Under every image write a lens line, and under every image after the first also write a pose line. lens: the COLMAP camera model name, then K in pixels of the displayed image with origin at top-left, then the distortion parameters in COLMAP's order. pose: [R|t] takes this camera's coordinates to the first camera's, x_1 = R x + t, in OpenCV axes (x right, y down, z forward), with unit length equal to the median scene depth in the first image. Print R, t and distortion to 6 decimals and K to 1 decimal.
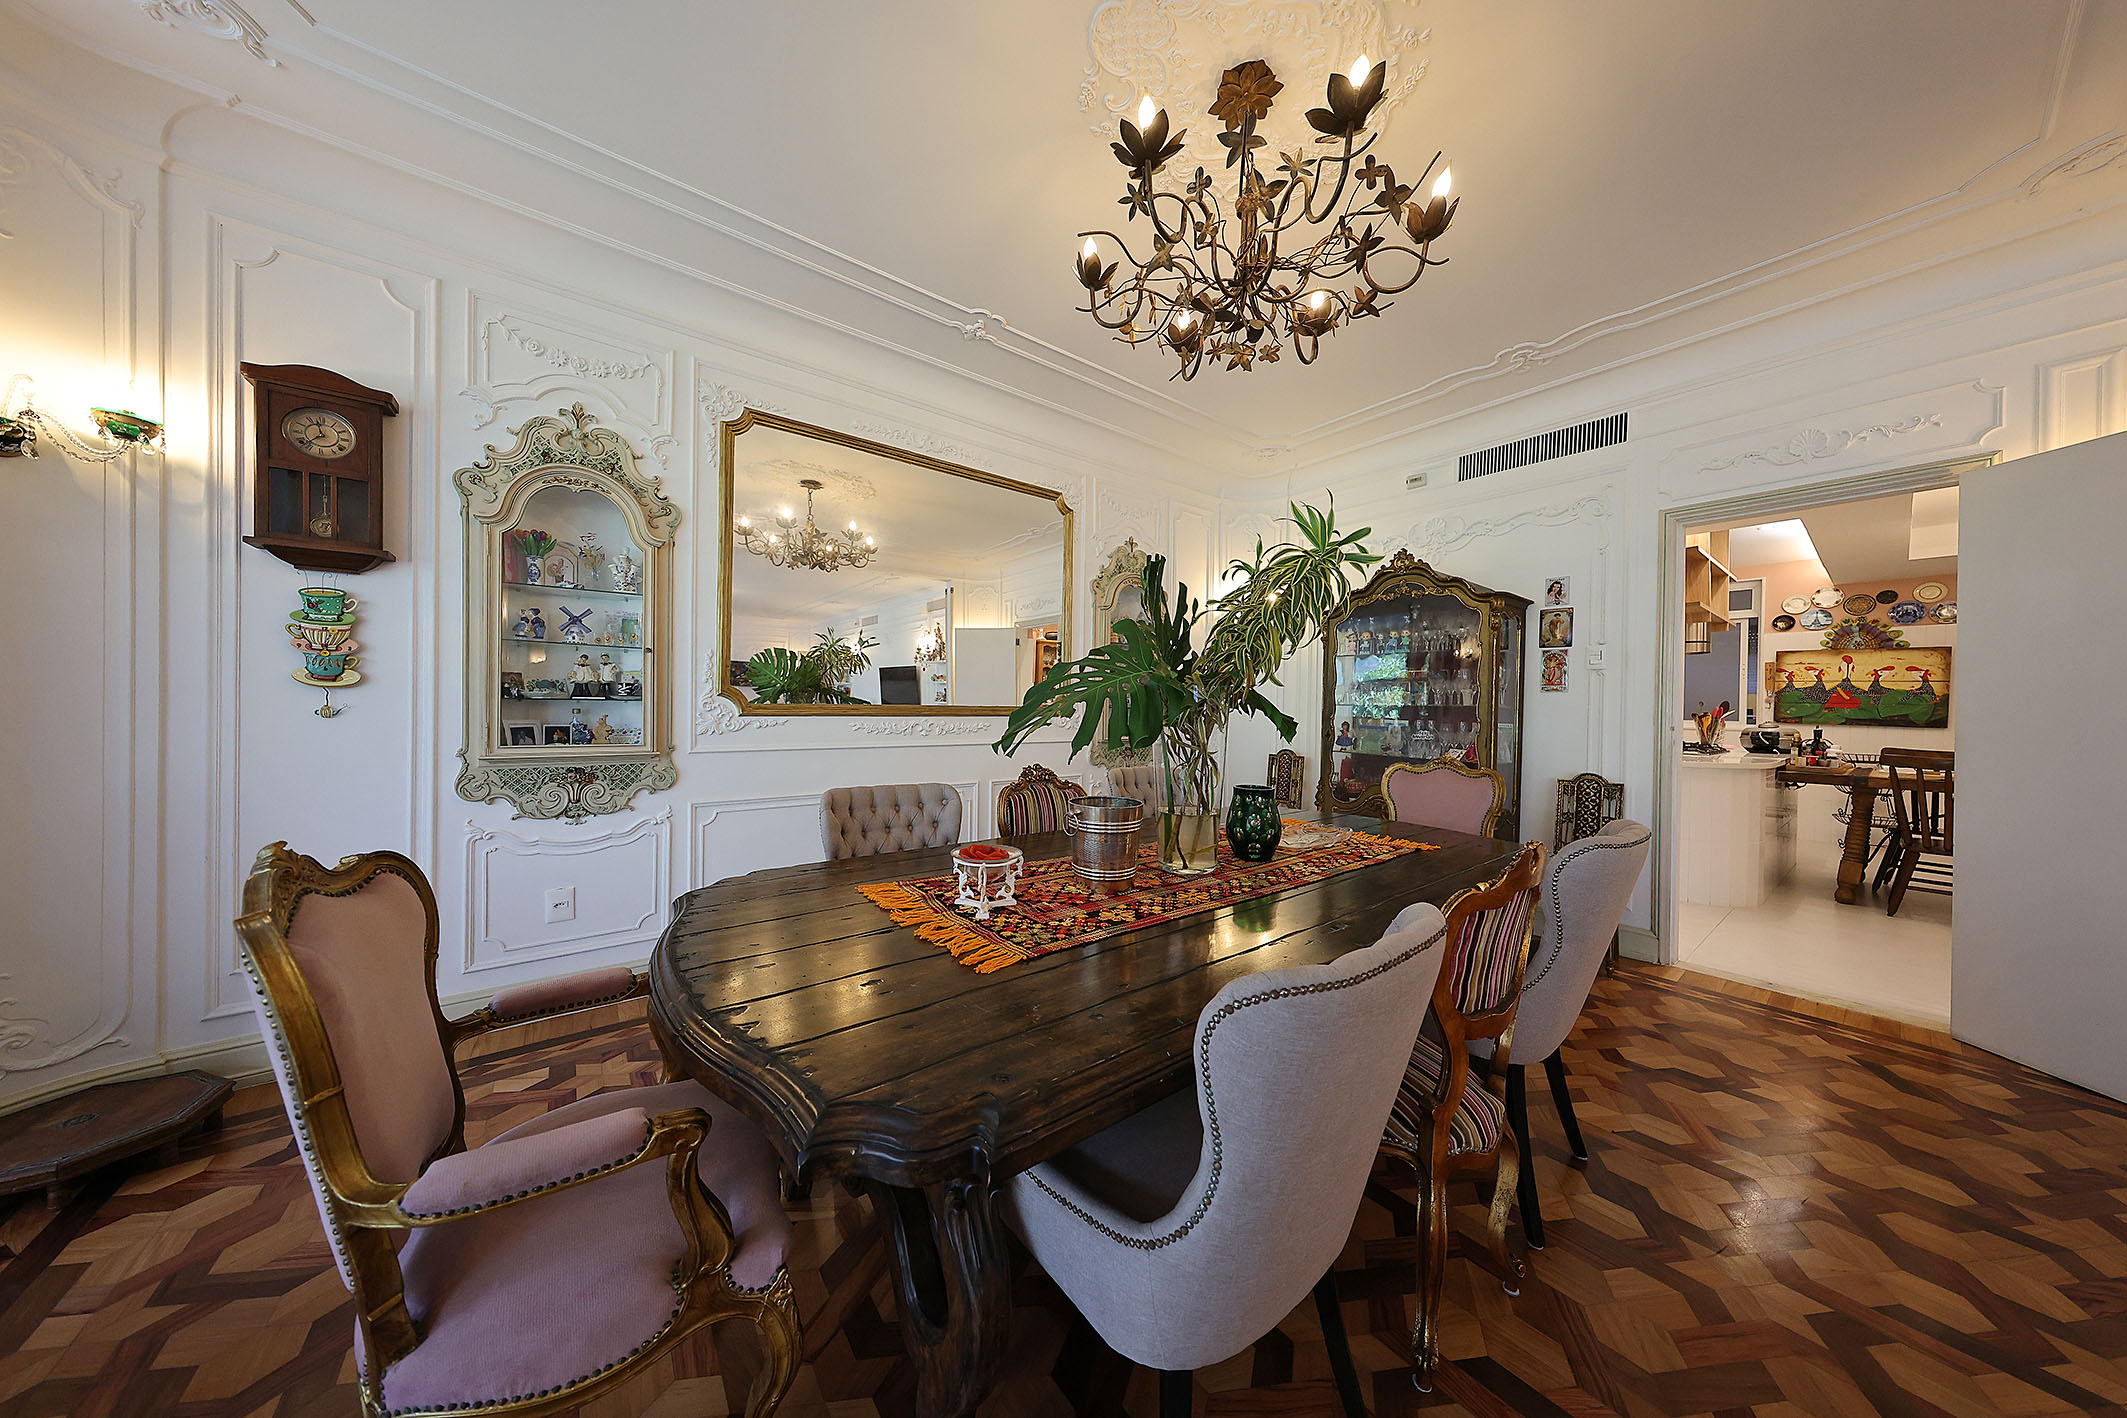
lens RADIAL K [[637.7, 0, 1067.3], [0, 637.7, 710.8], [0, 0, 1]] dist [0.000871, 0.000008]
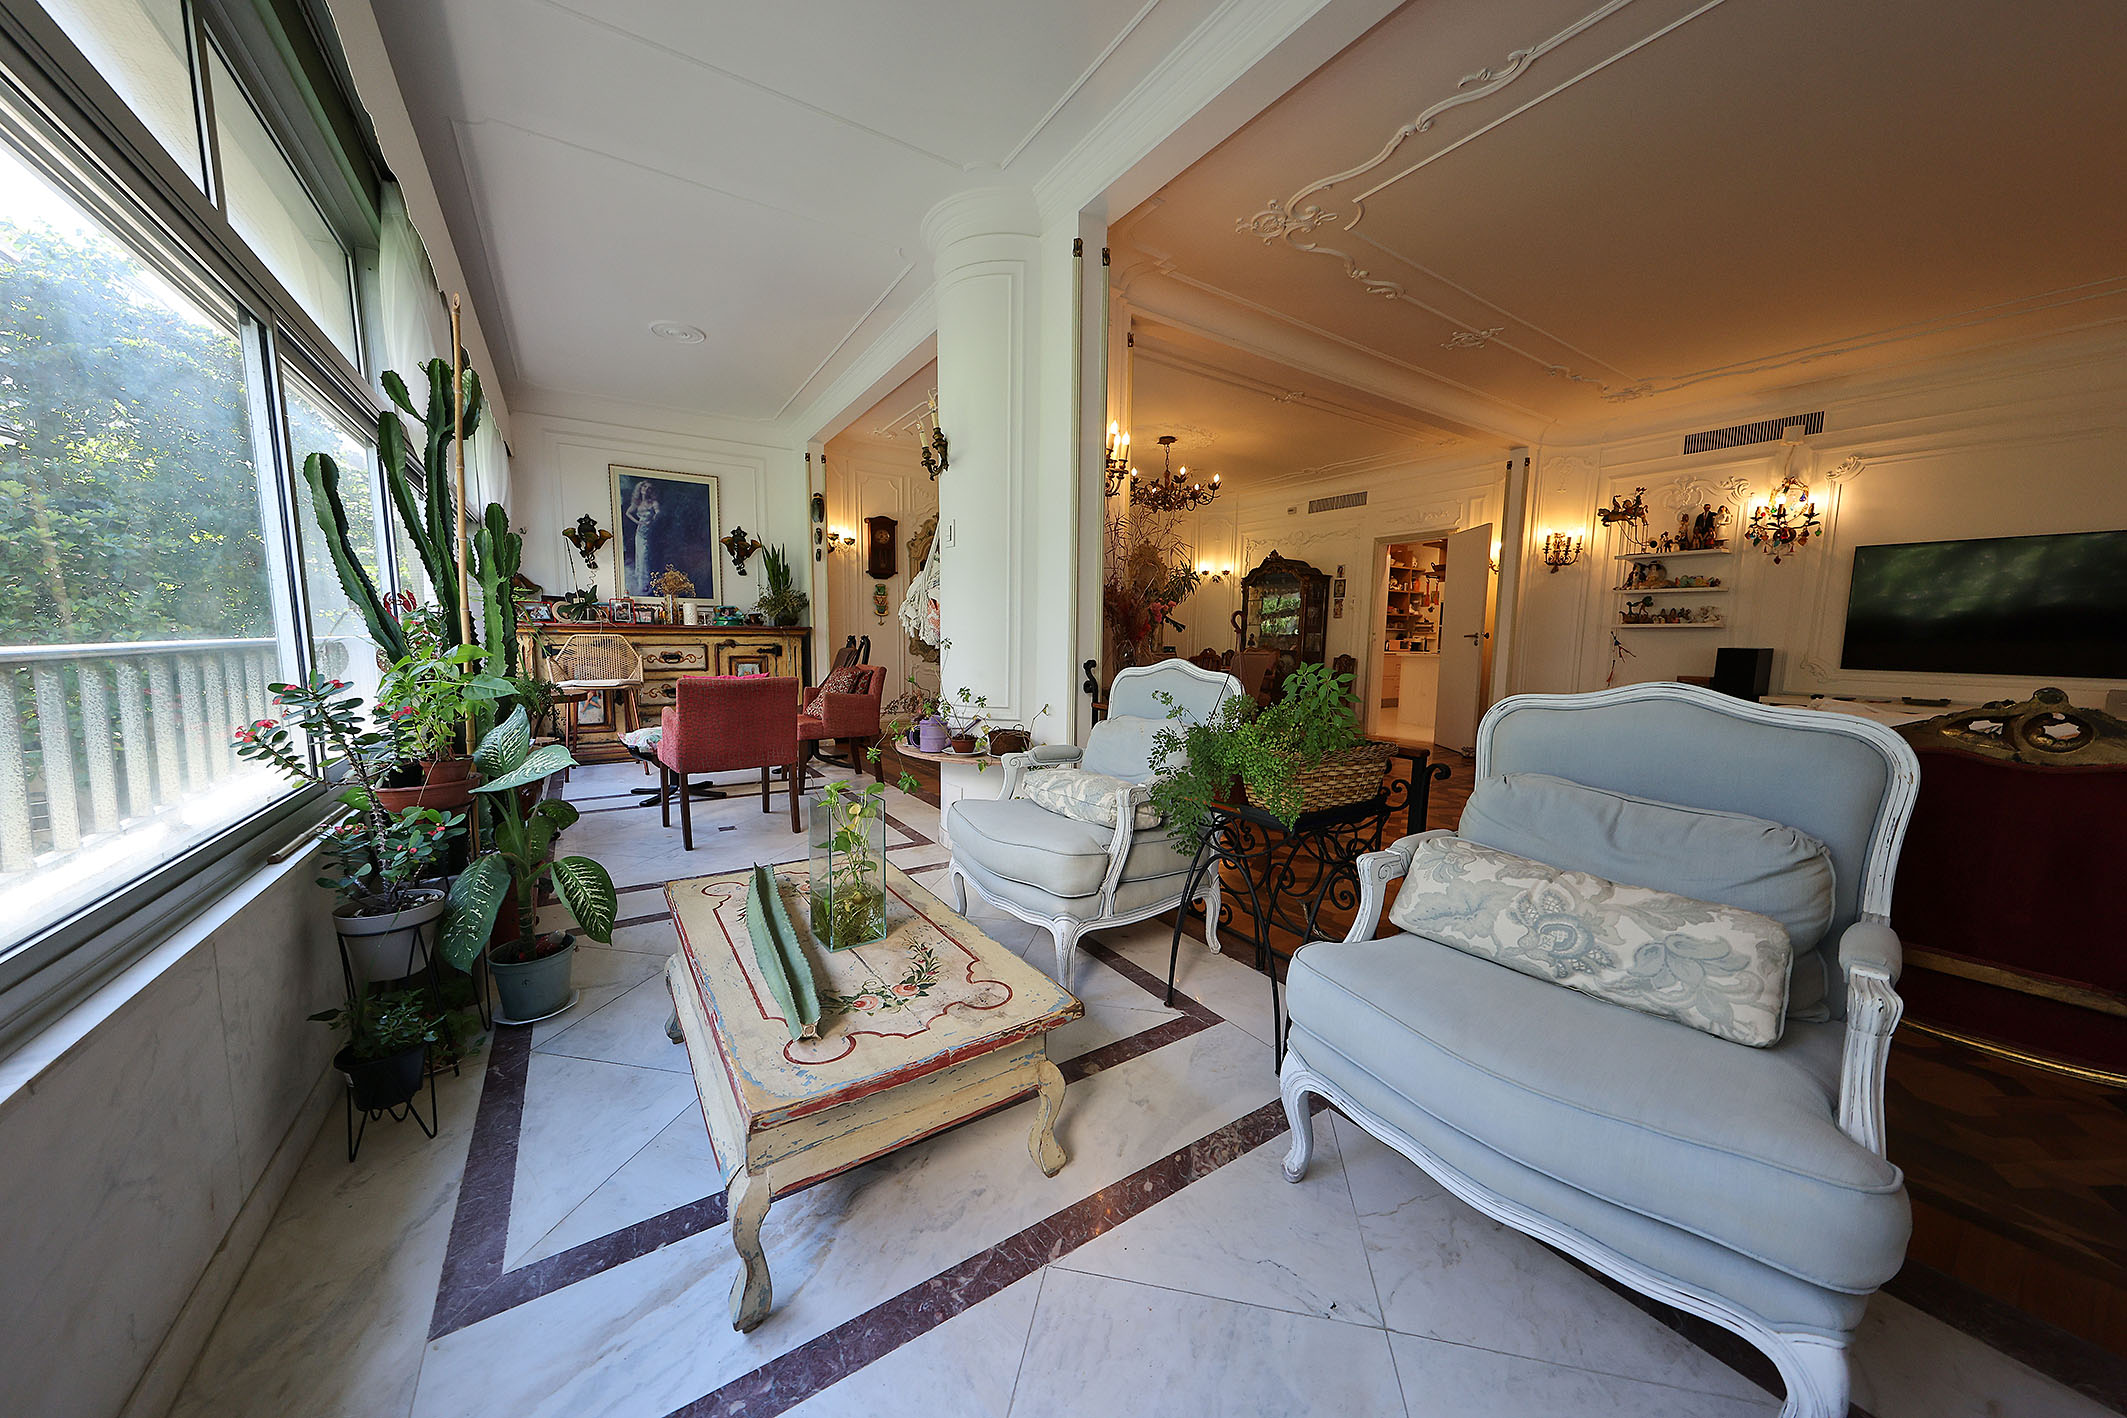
lens RADIAL K [[704.6, 0, 1067.2], [0, 704.6, 716.3], [0, 0, 1]] dist [-0.005176, -0.000099]
pose [[0.997681, 0.011628, -0.067066, 0.009636], [-0.004447, 0.994329, 0.106253, 0.069485], [0.067921, -0.105709, 0.992075, -2.009802]]
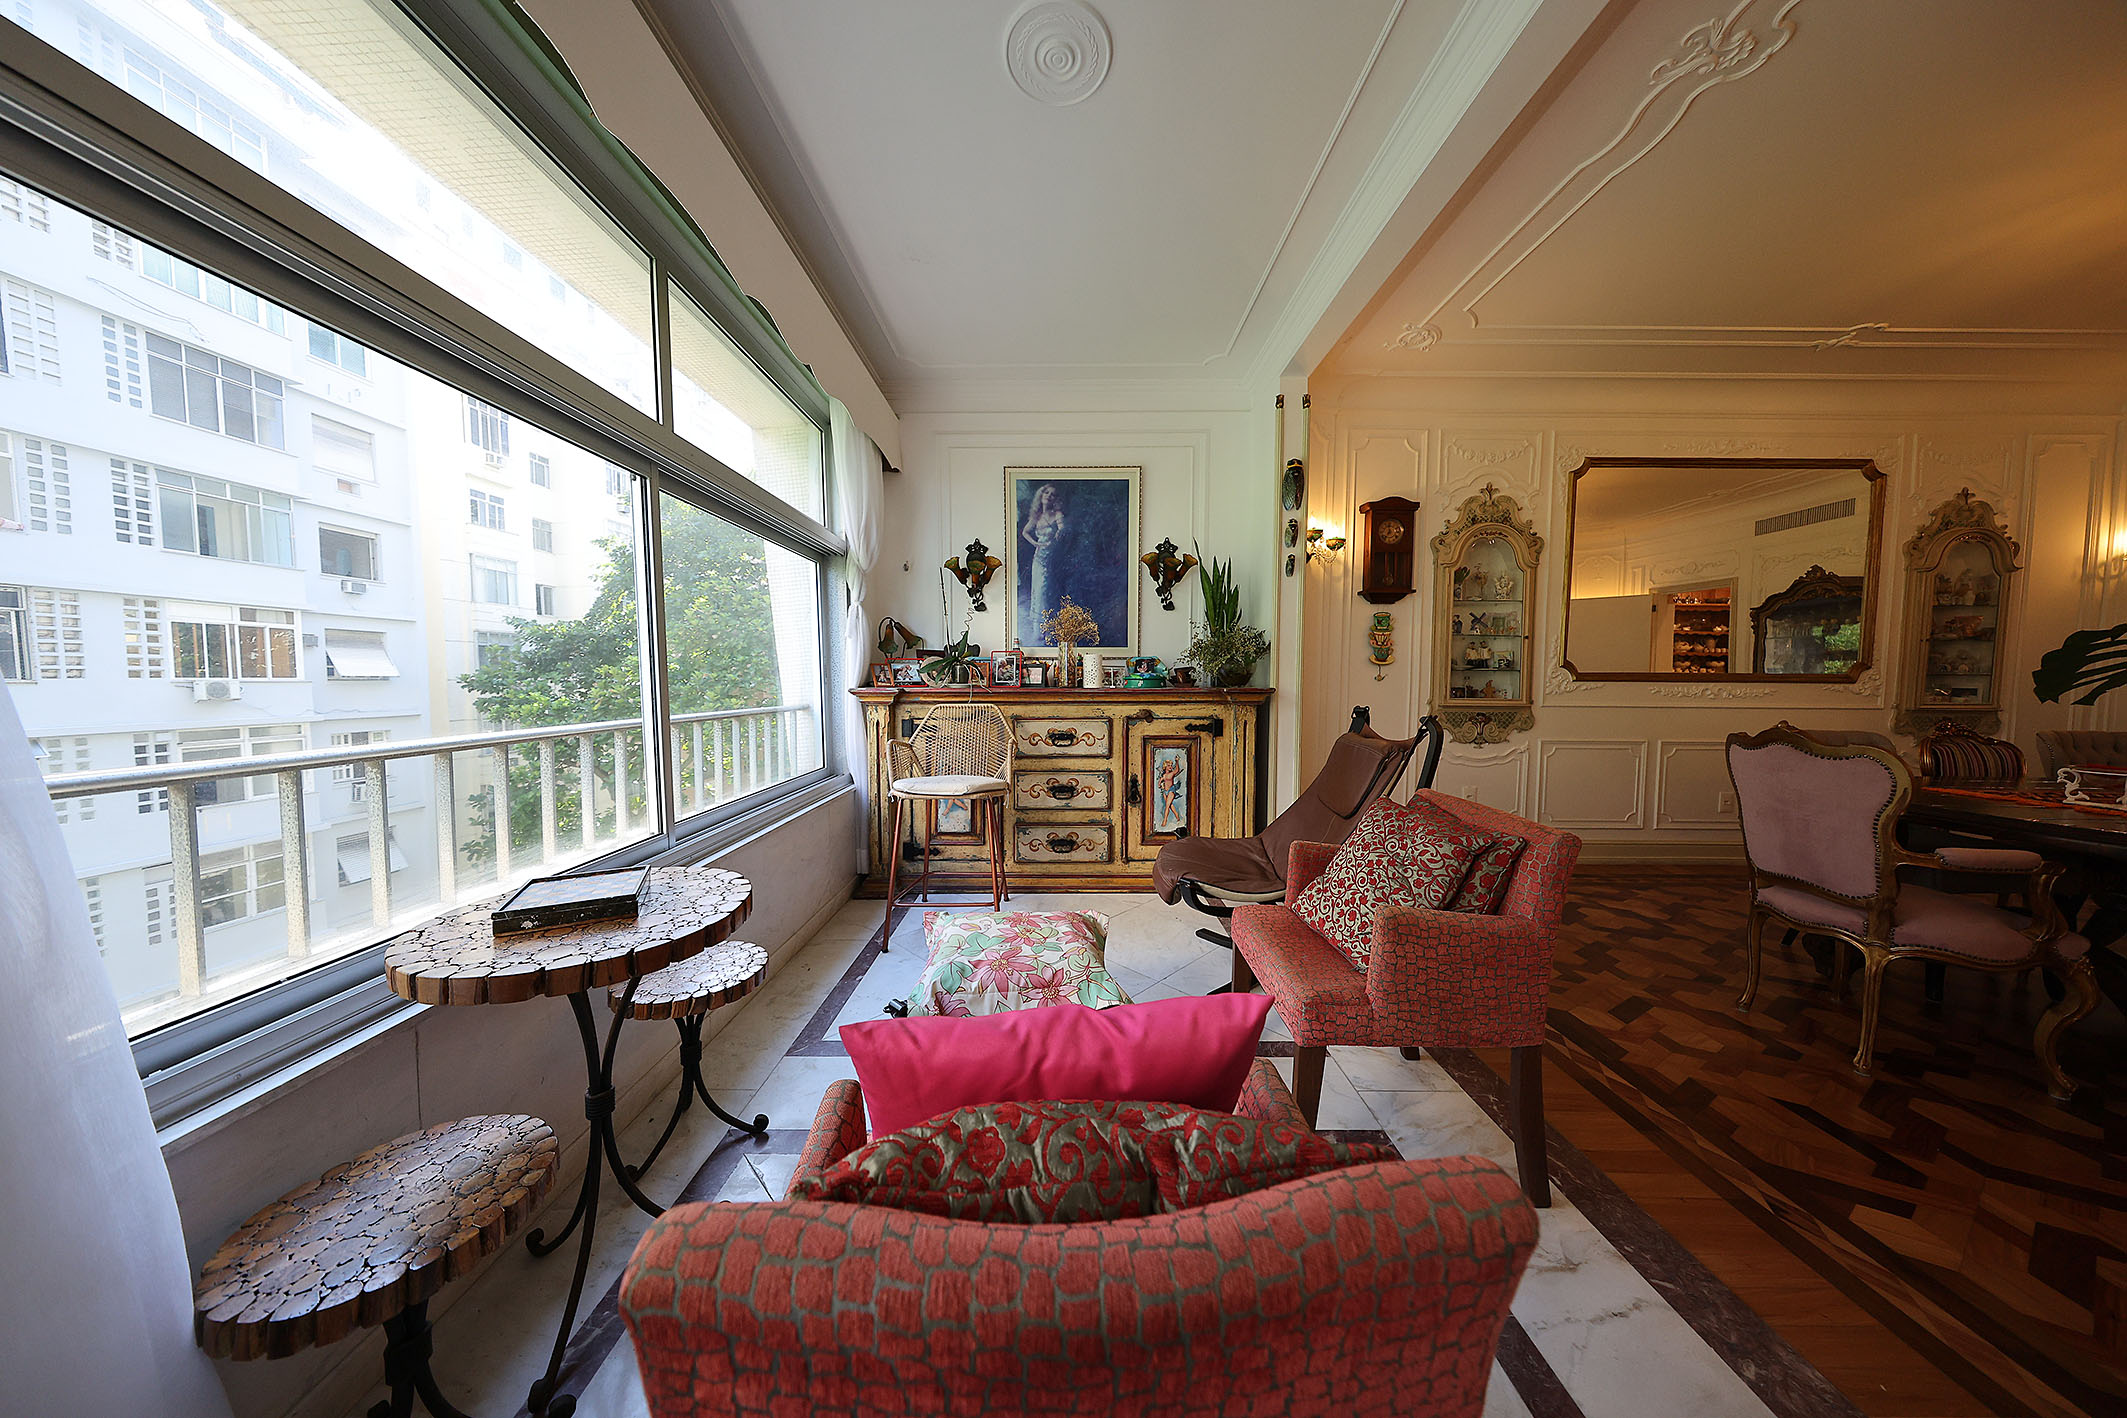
lens RADIAL K [[608.2, 0, 1062.0], [0, 608.2, 712.5], [0, 0, 1]] dist [-0.006906, 0.000010]
pose [[0.785948, 0.025159, -0.617780, -0.634326], [0.001481, 0.999092, 0.042572, 0.020631], [0.618291, -0.034375, 0.785197, -0.819973]]
